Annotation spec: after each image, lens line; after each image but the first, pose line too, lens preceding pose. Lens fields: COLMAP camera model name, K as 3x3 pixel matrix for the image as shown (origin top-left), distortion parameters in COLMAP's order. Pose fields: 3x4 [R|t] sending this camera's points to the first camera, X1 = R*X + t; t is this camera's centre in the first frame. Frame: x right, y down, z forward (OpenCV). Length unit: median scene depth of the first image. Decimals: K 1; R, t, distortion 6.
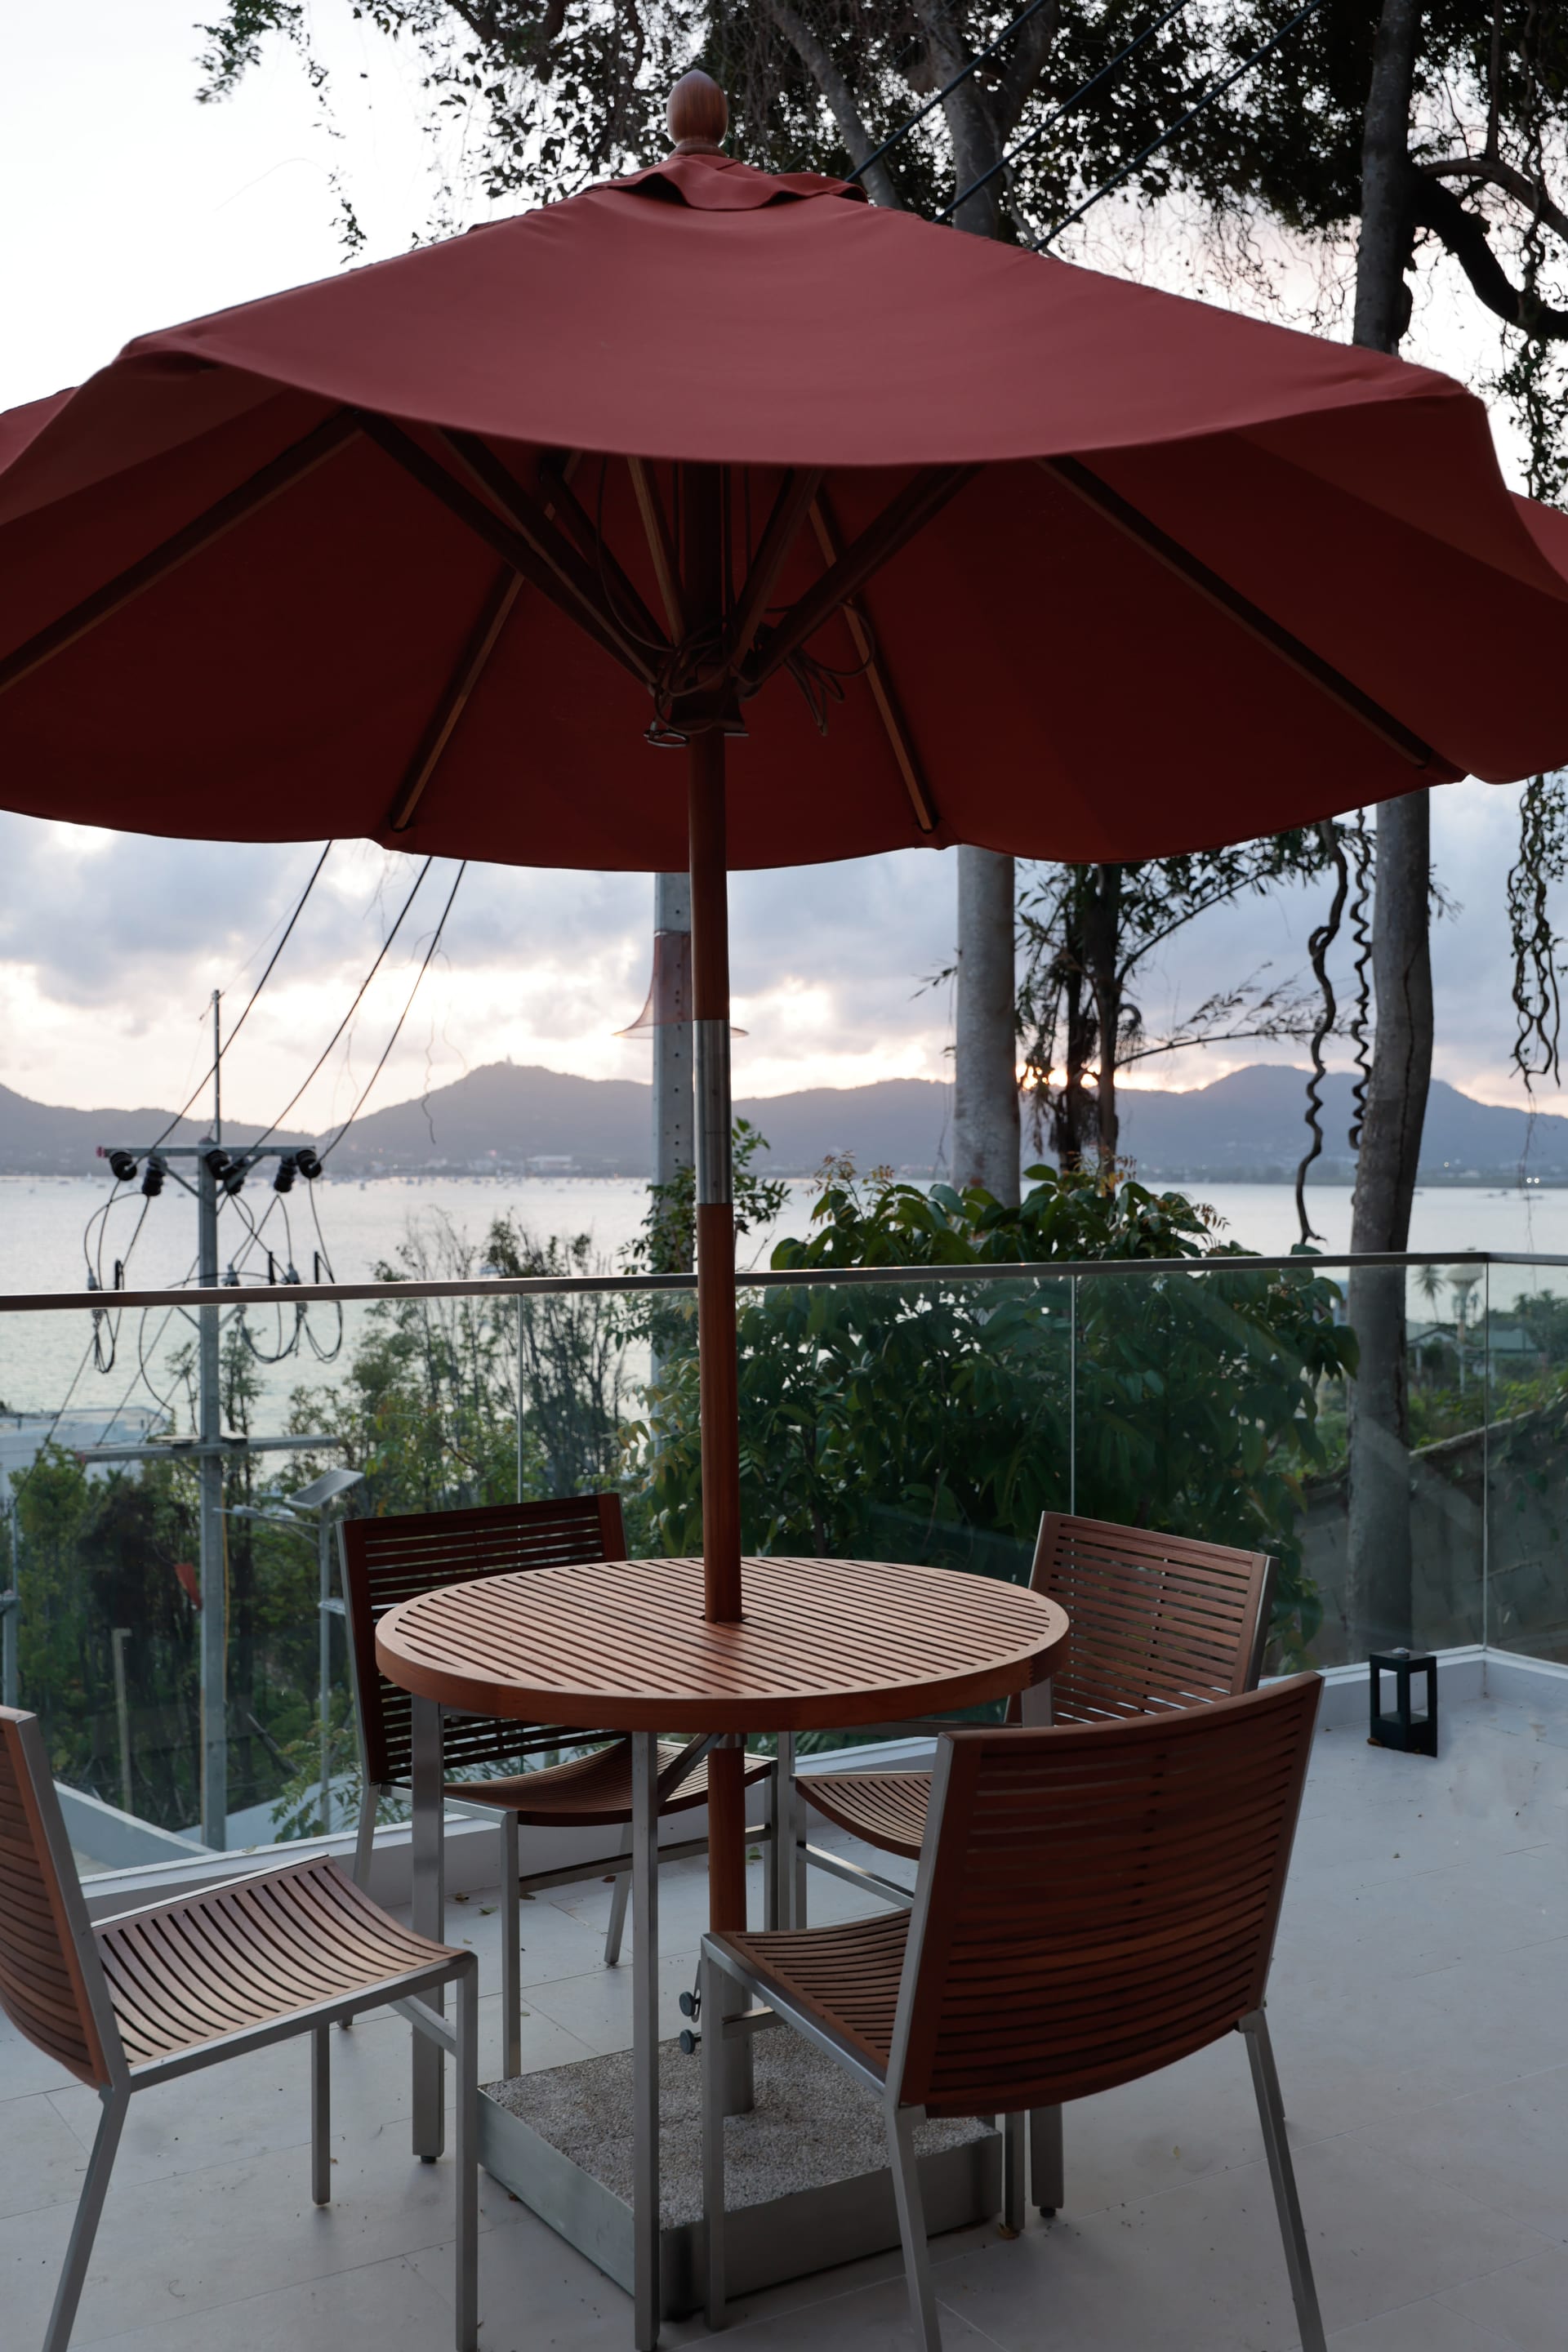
lens RADIAL K [[2242.6, 0, 829.6], [0, 2242.6, 1172.9], [0, 0, 1]] dist [-0.004609, 0.000000]
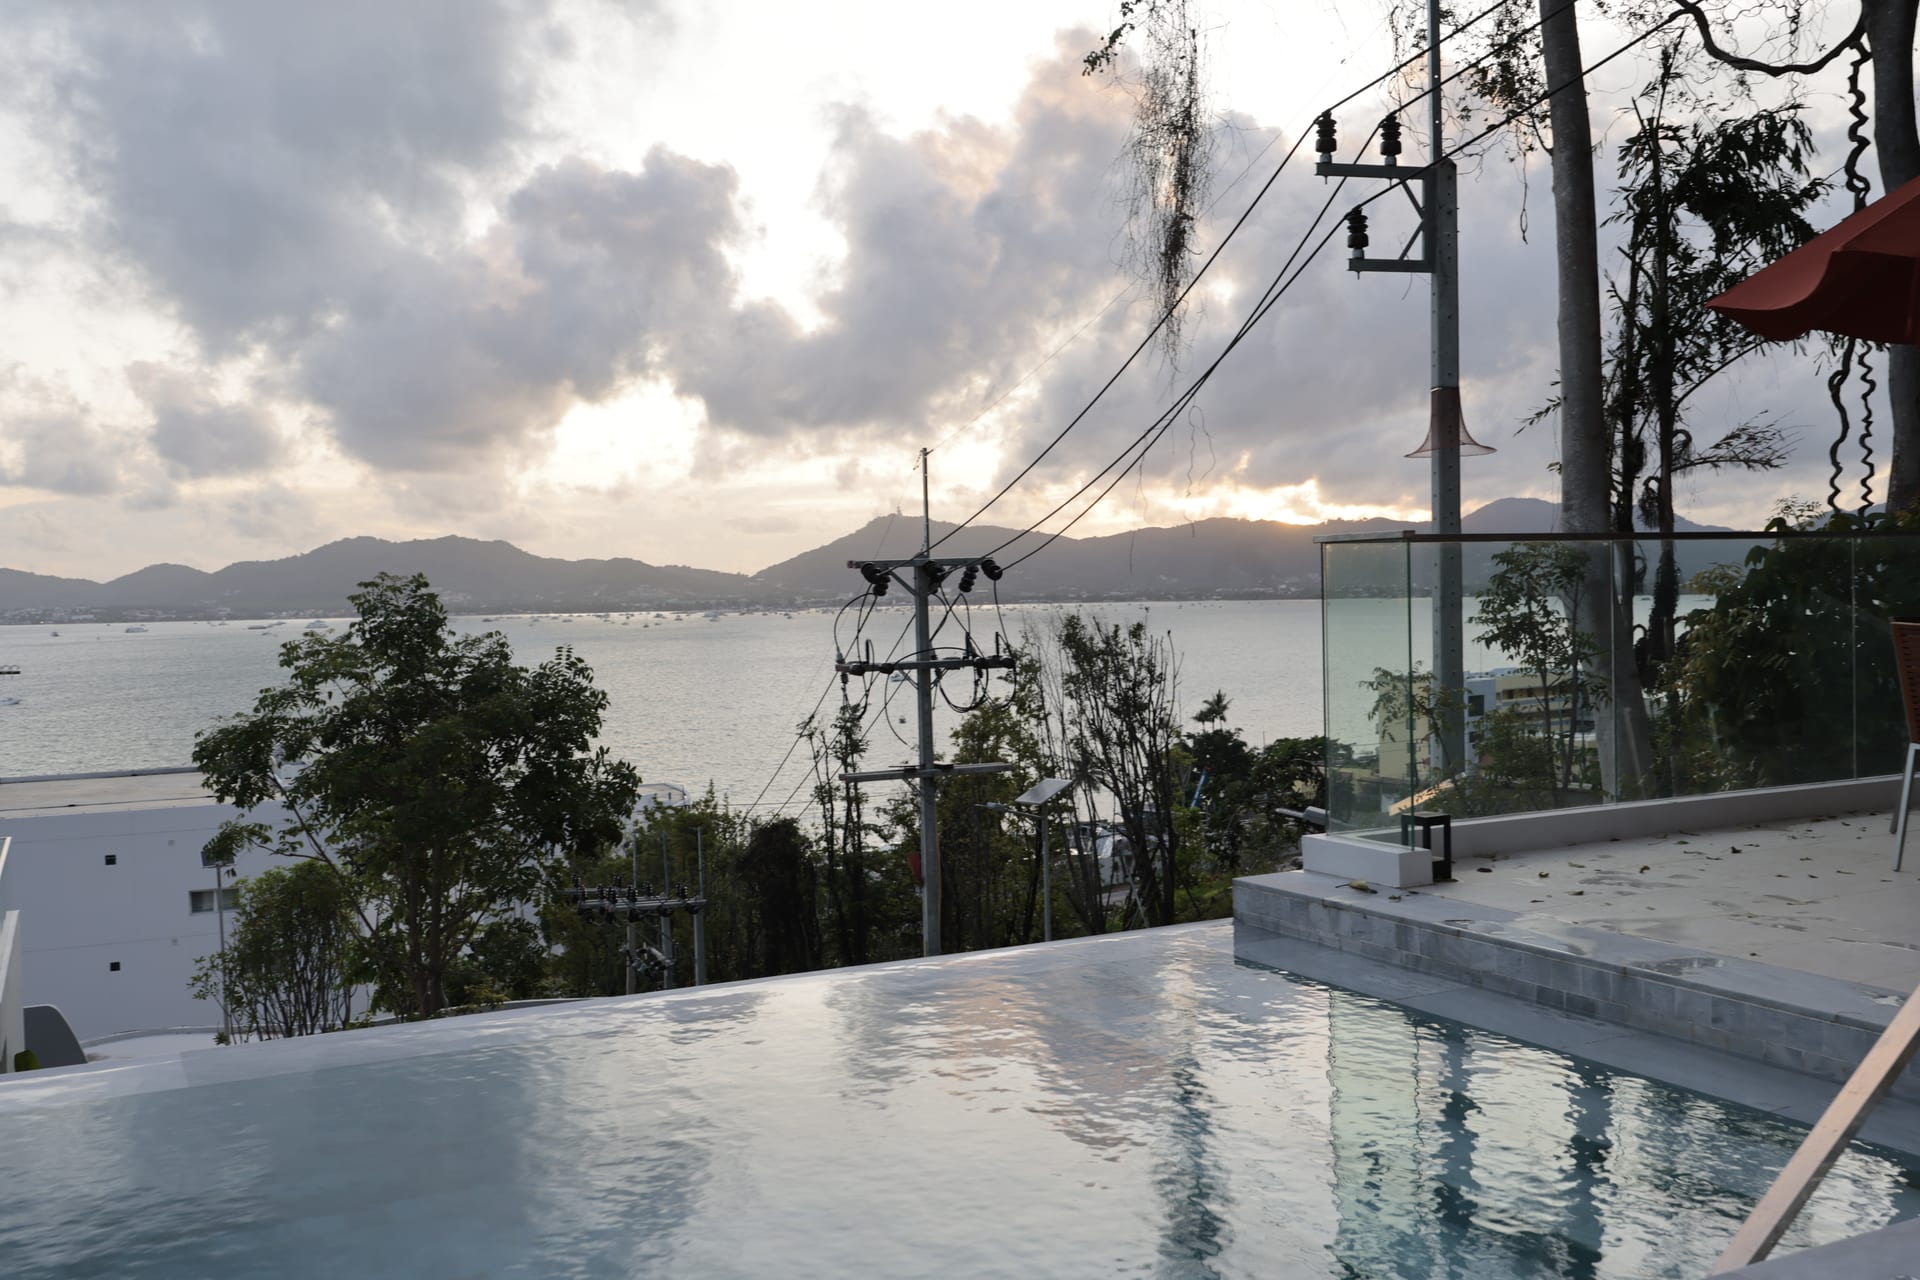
lens RADIAL K [[1830.7, 0, 968.3], [0, 1830.7, 649.1], [0, 0, 1]] dist [-0.004609, 0.000000]
pose [[0.995782, -0.023511, -0.088689, -0.147412], [0.025826, 0.999353, 0.025049, 0.016664], [0.088042, -0.027234, 0.995744, -0.150075]]
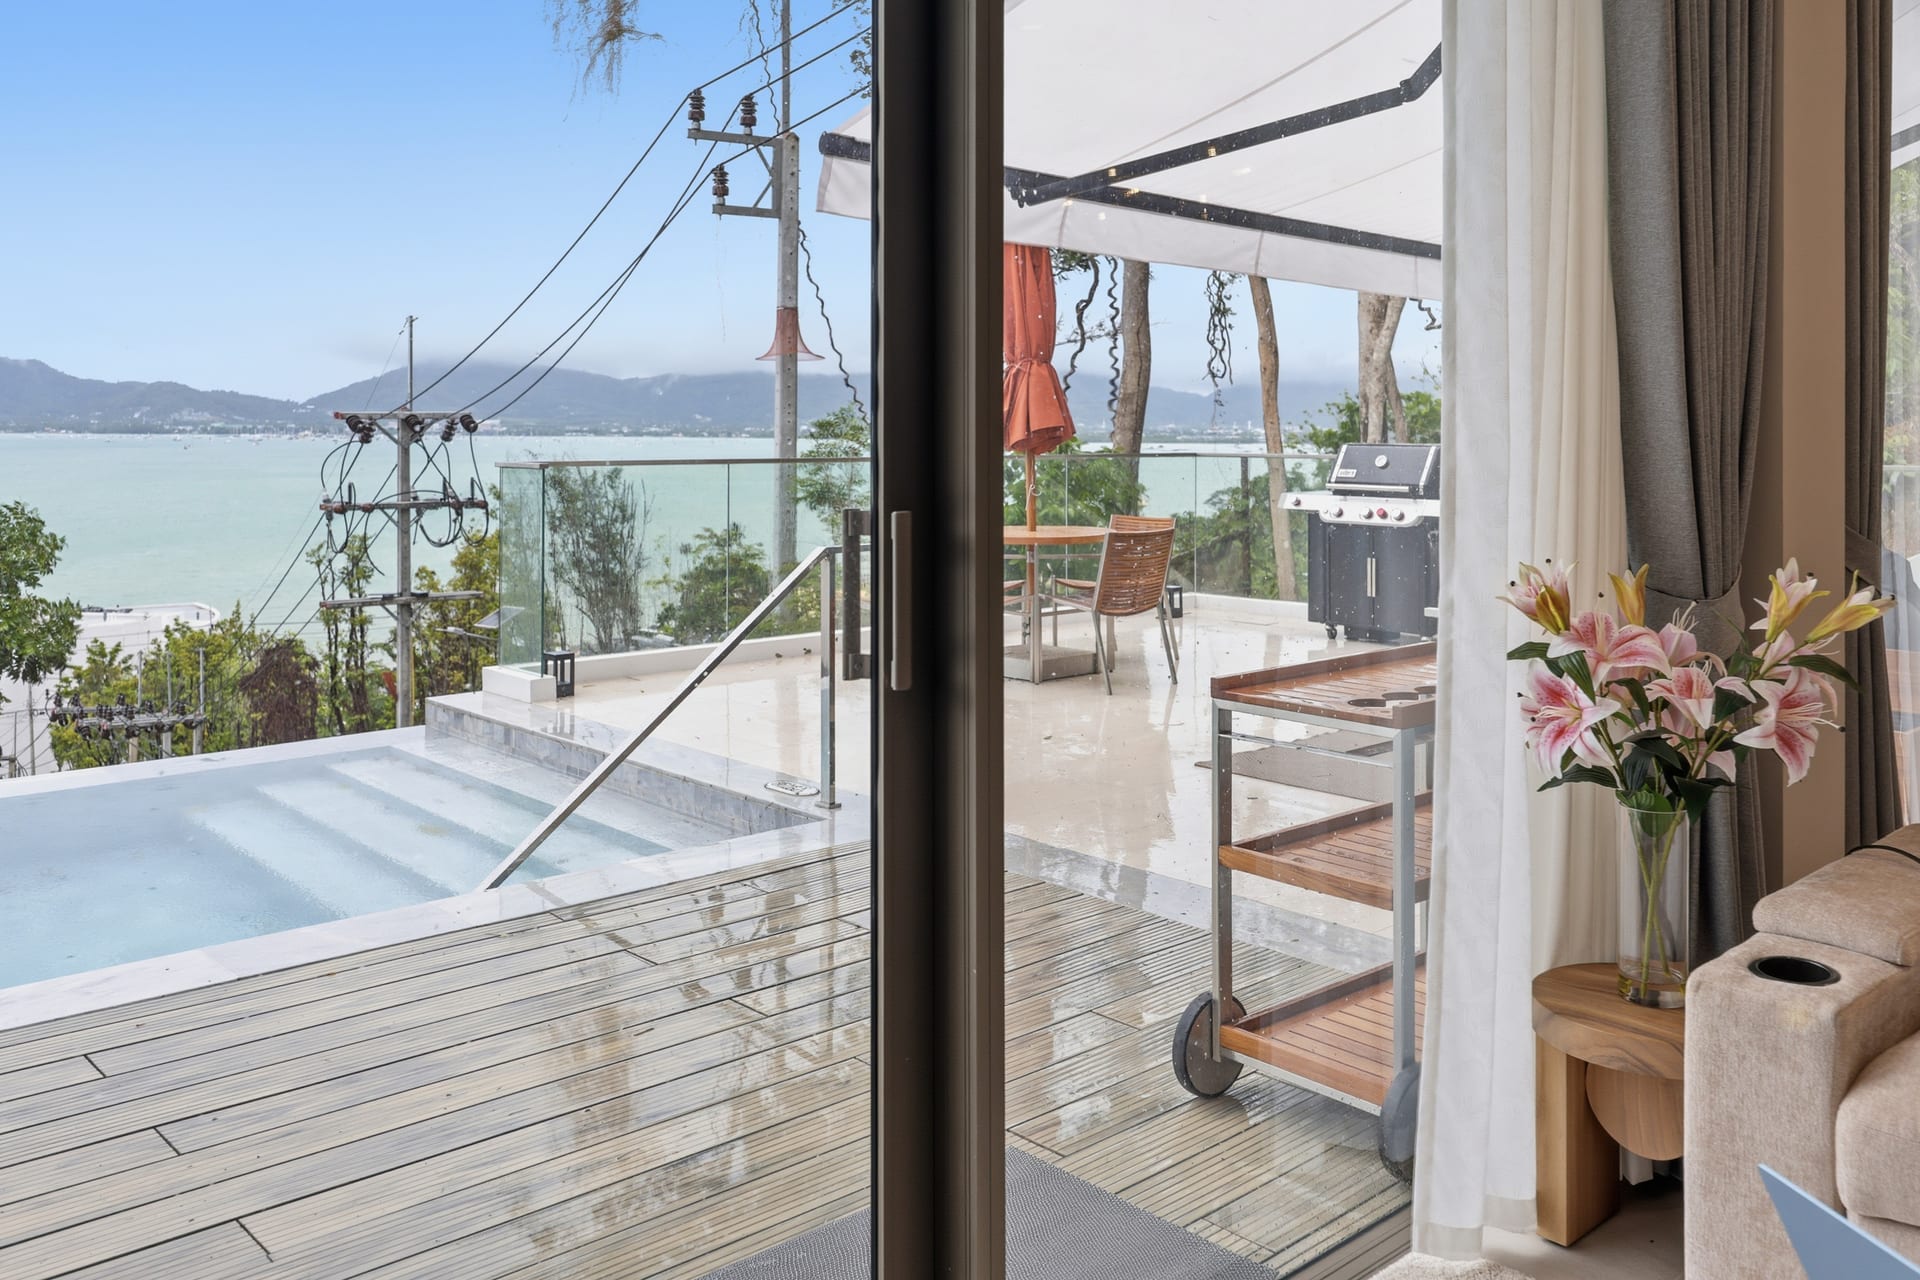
lens RADIAL K [[1634.1, 0, 975.1], [0, 1634.1, 427.4], [0, 0, 1]] dist [0.029391, -0.038989]
pose [[0.983787, 0.001611, 0.179332, -0.084744], [-0.000998, 0.999993, -0.003509, 0.002315], [-0.179336, 0.003274, 0.983782, -0.239336]]
